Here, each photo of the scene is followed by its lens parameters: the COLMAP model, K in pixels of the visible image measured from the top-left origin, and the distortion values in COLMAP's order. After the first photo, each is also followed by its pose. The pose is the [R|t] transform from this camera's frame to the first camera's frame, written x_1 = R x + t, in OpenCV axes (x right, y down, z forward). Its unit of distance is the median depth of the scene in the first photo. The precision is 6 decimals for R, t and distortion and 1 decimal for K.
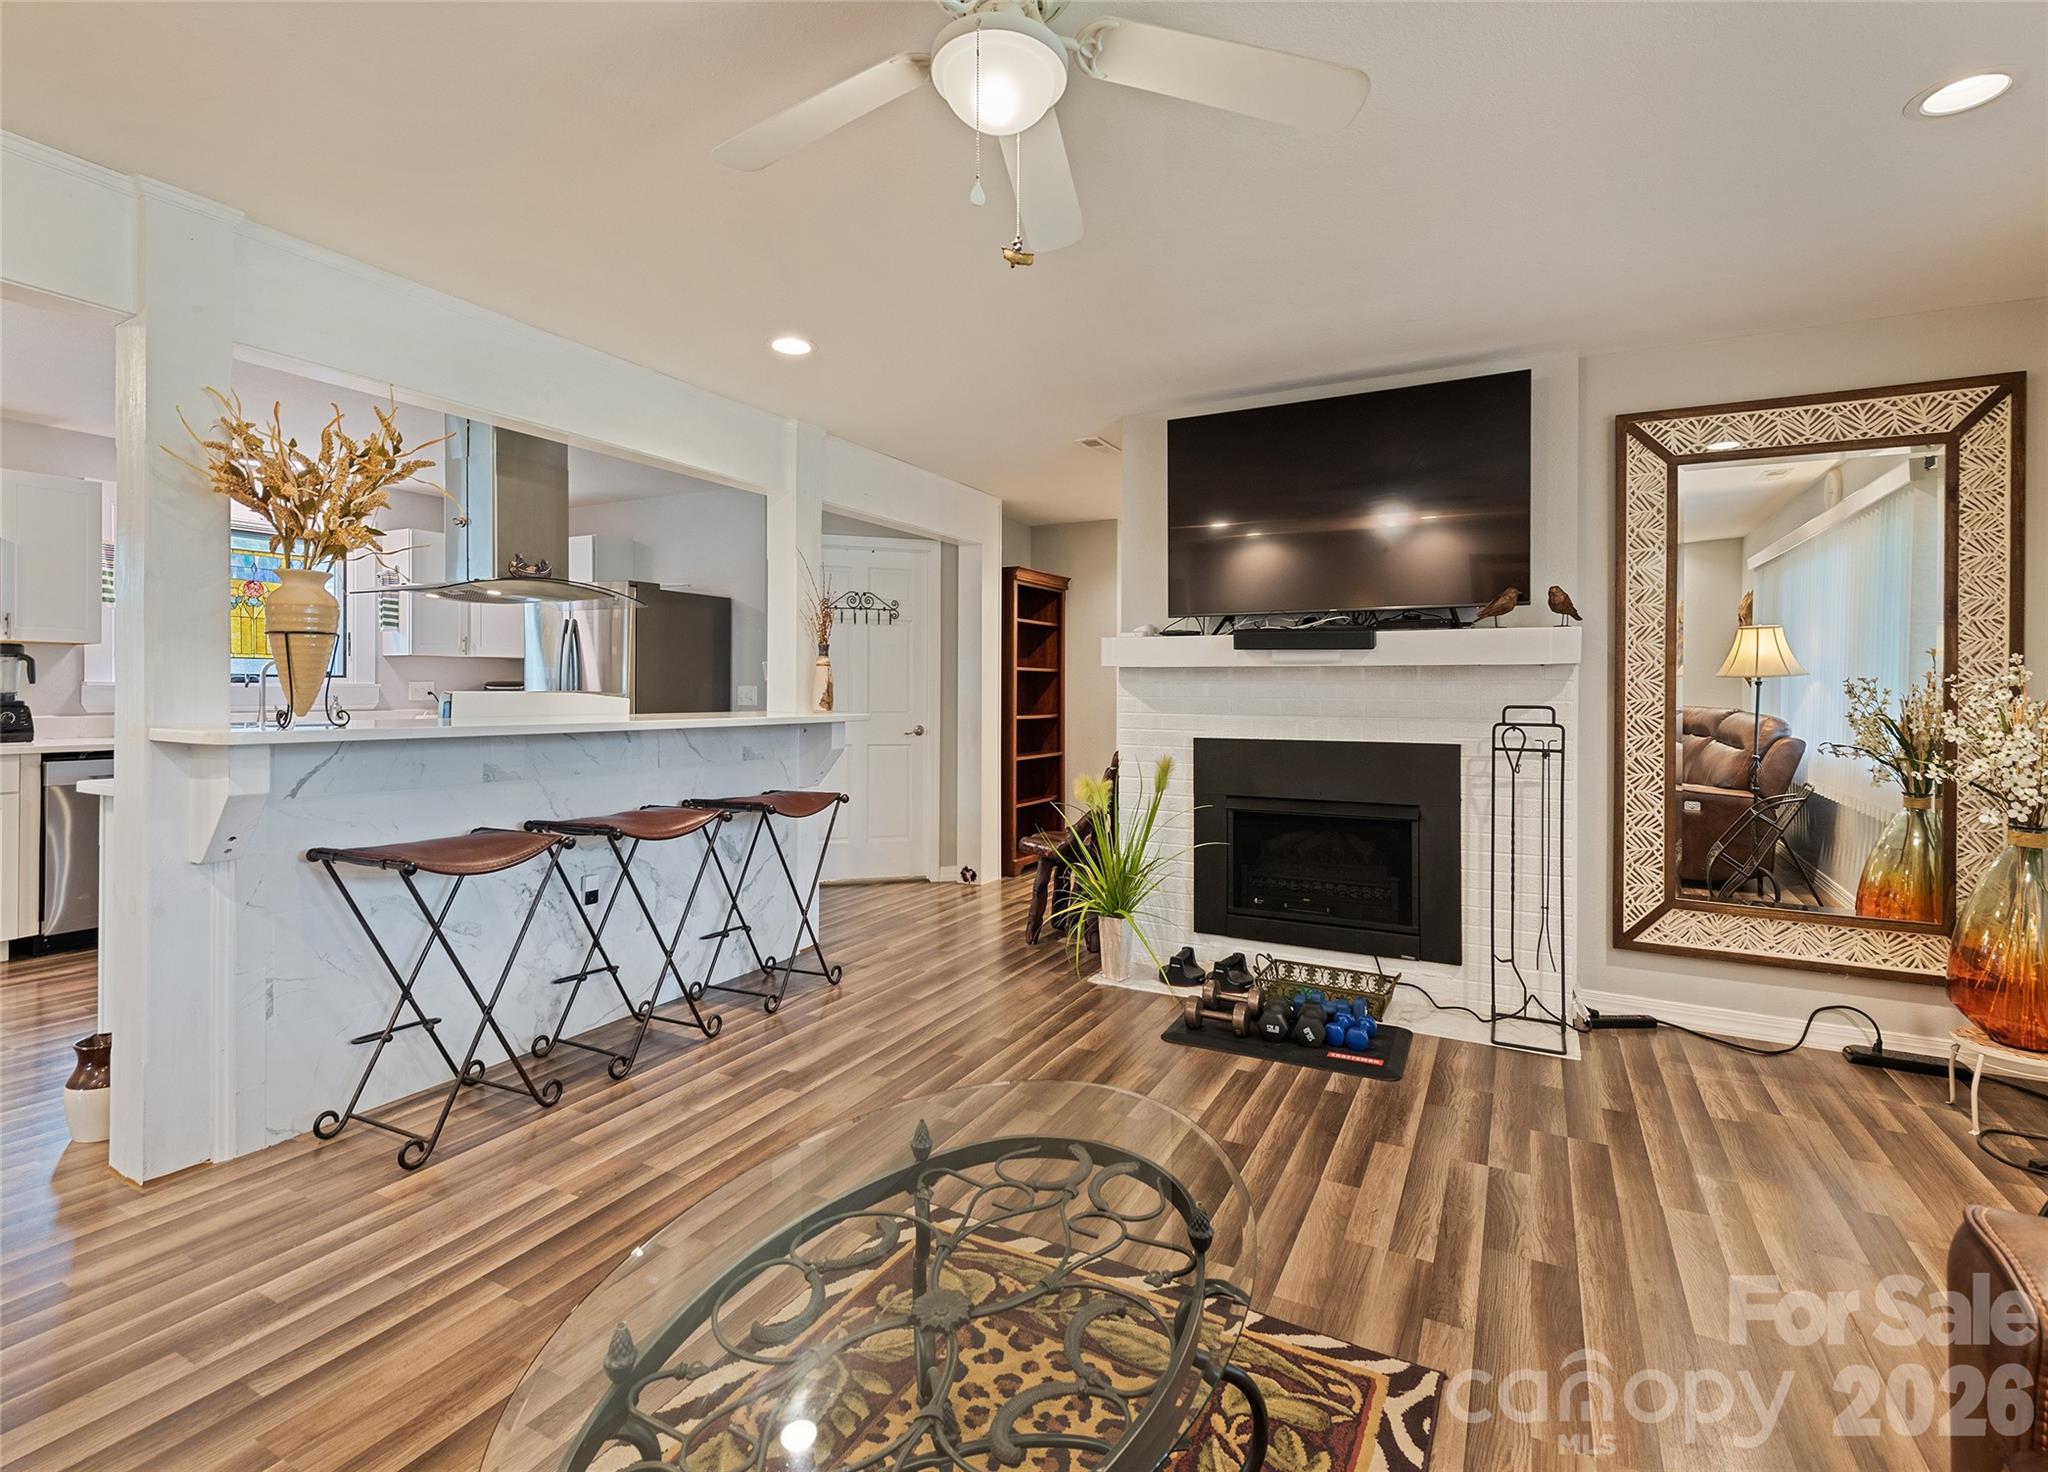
lens RADIAL K [[940.4, 0, 1029.4], [0, 940.4, 692.4], [0, 0, 1]] dist [0.009172, -0.004554]
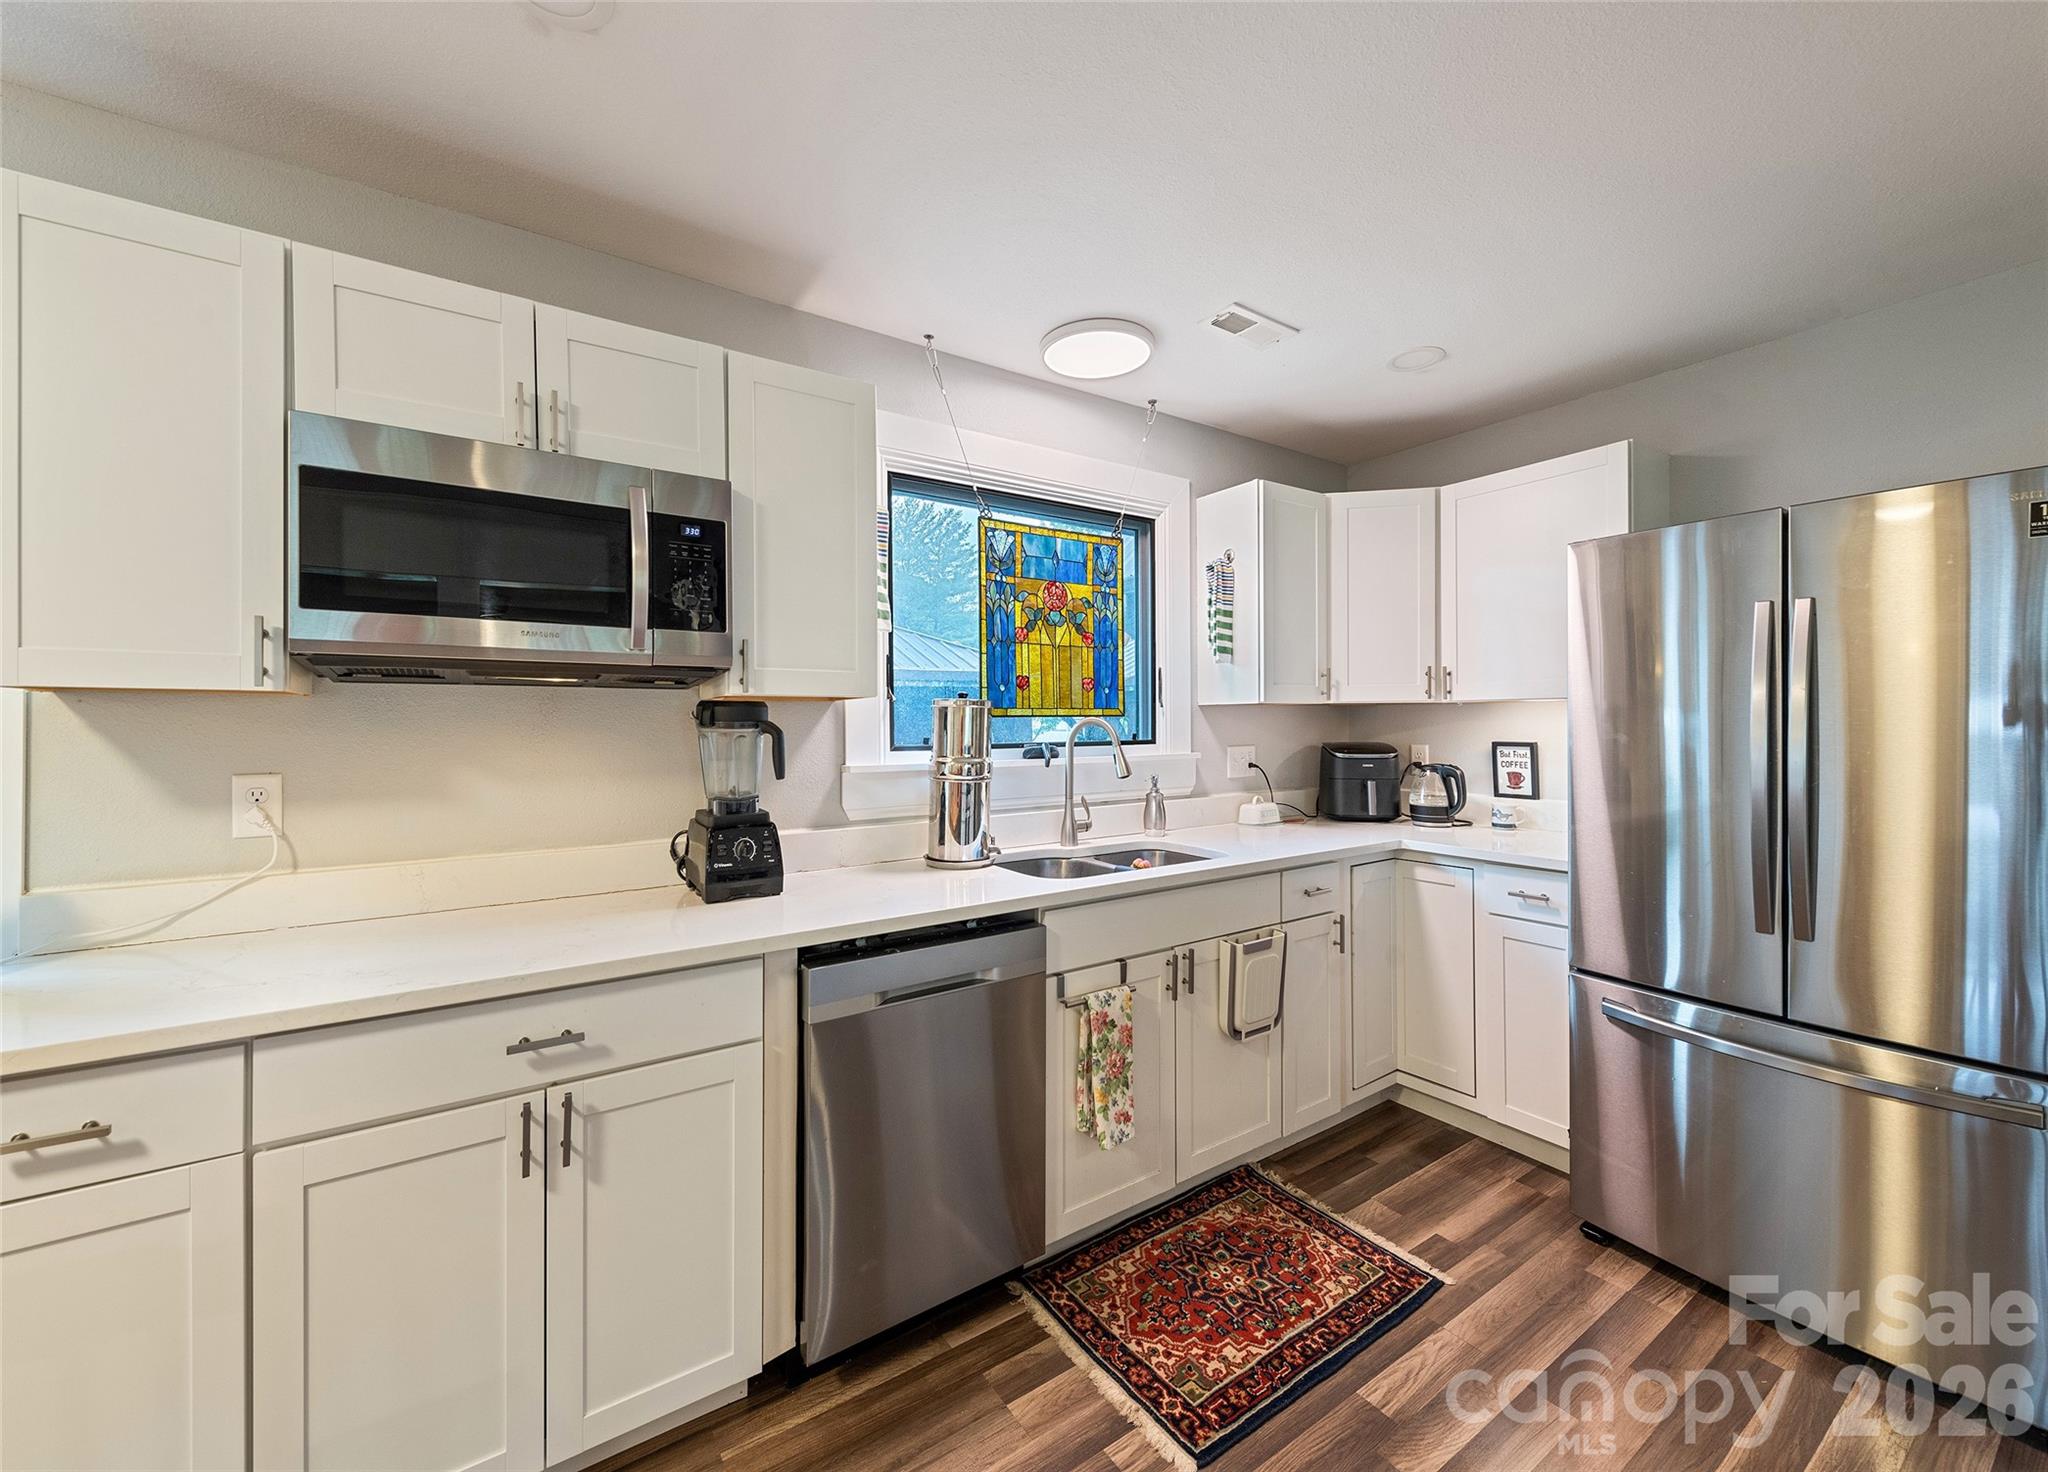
lens RADIAL K [[813.2, 0, 1028.7], [0, 813.2, 716.1], [0, 0, 1]] dist [0.014483, -0.004688]
pose [[0.879362, -0.015420, -0.475904, -0.954959], [0.009904, 0.999852, -0.014096, -0.046792], [0.476051, 0.007682, 0.879384, 0.888313]]
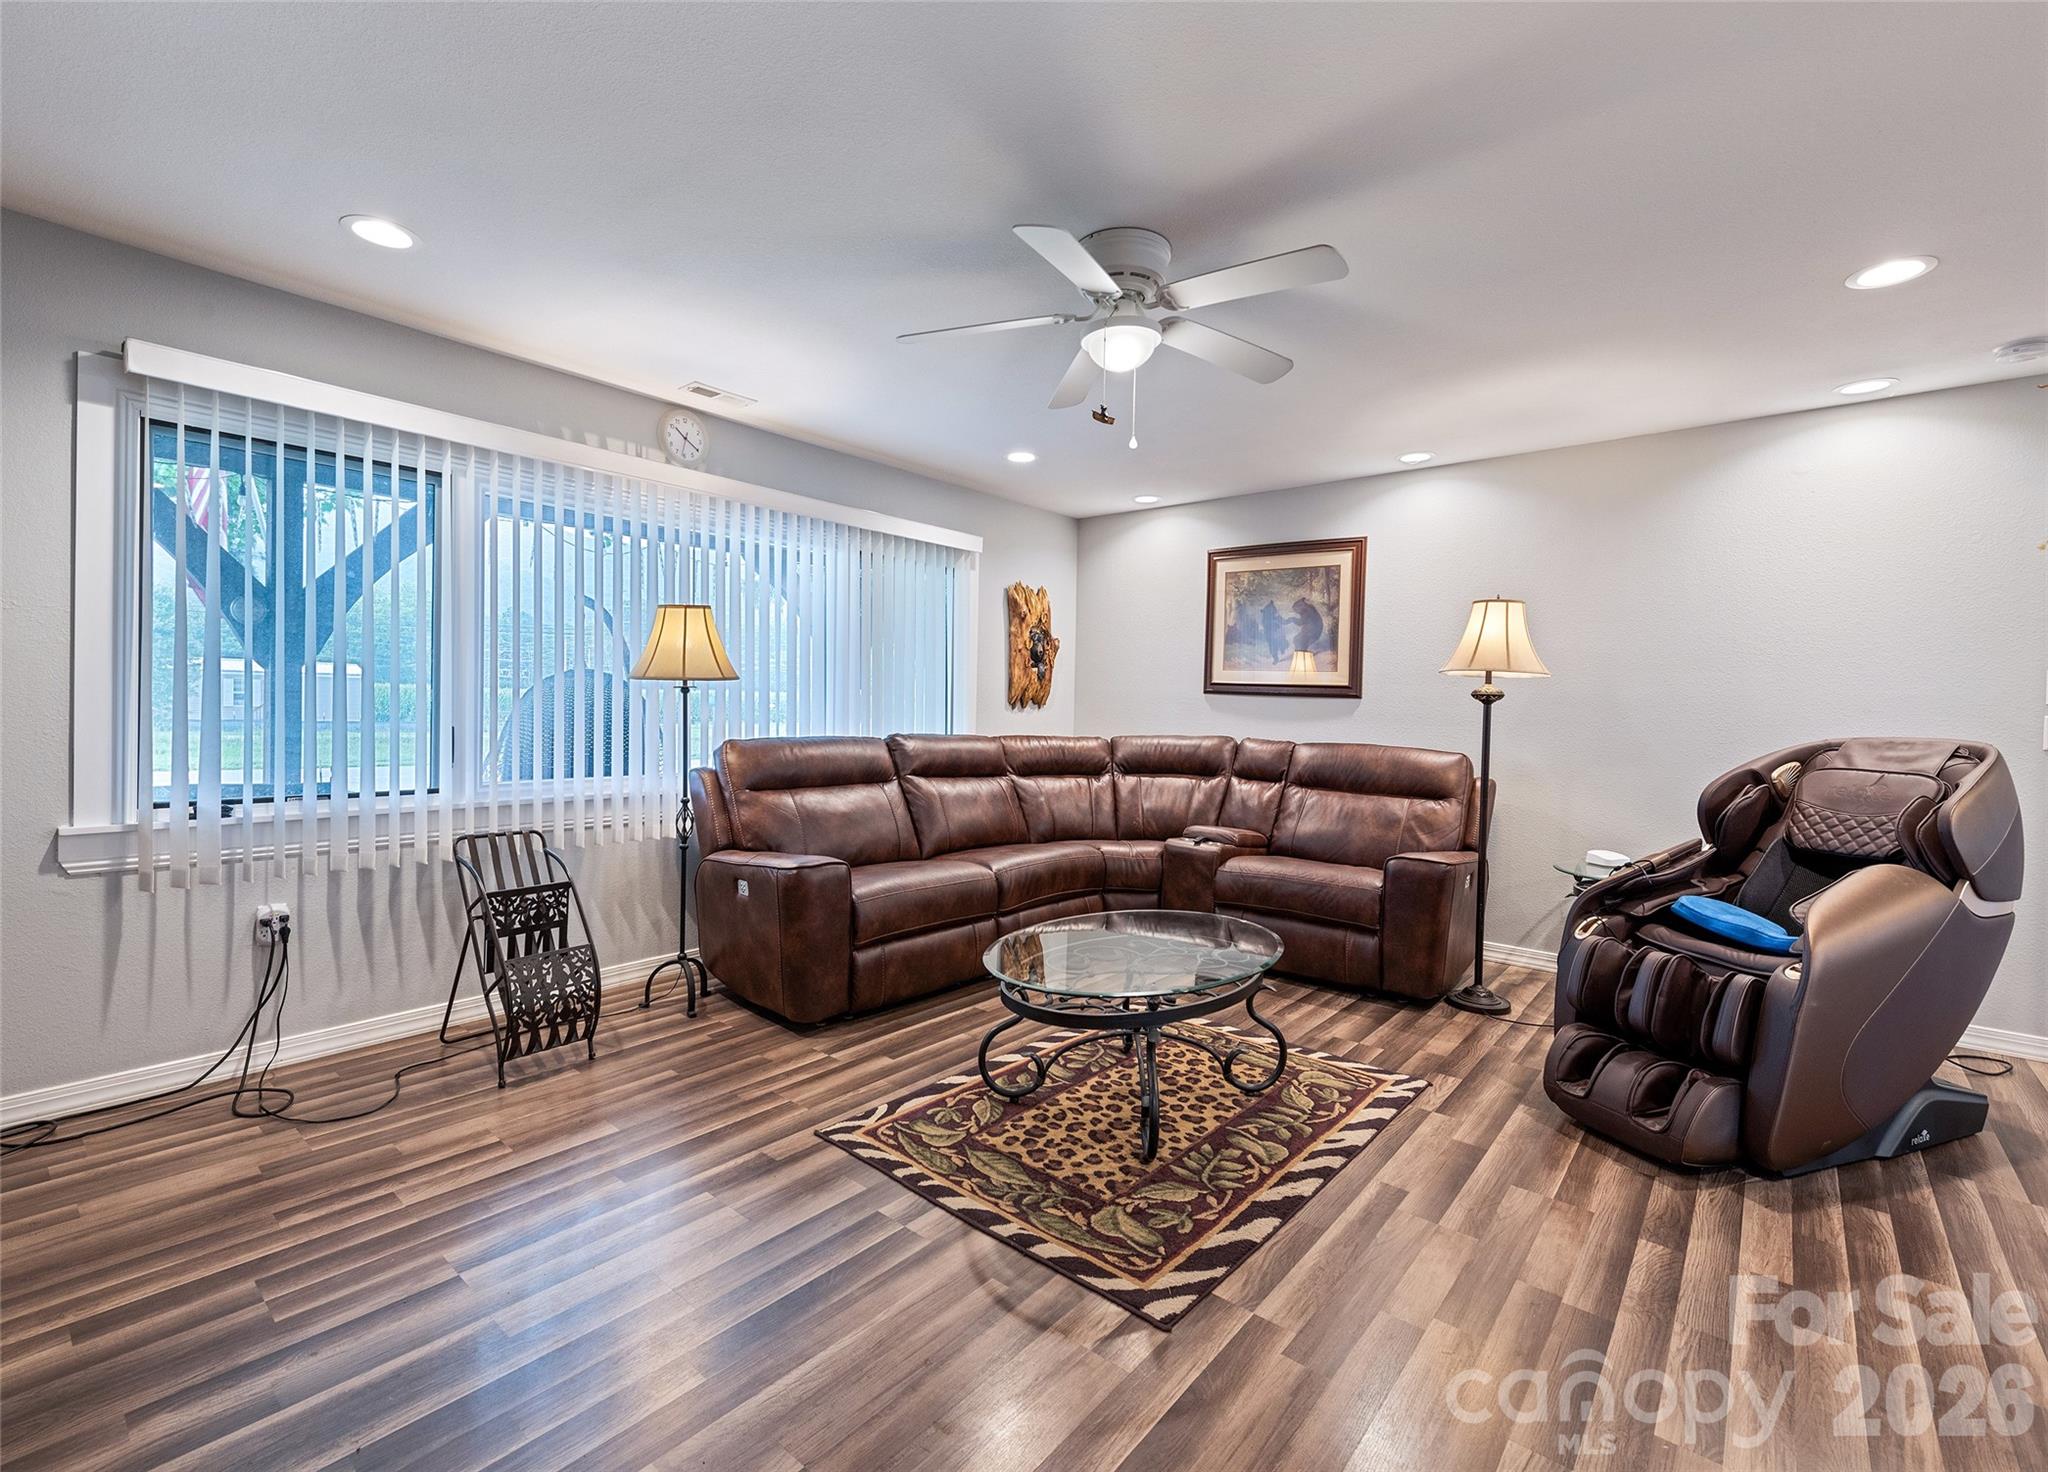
lens RADIAL K [[902.7, 0, 1012.1], [0, 902.7, 718.3], [0, 0, 1]] dist [0.015272, -0.003707]
pose [[-0.974178, -0.030691, 0.223684, -0.096949], [-0.027140, 0.999452, 0.018932, -0.001374], [-0.224143, 0.012372, -0.974478, 1.186564]]
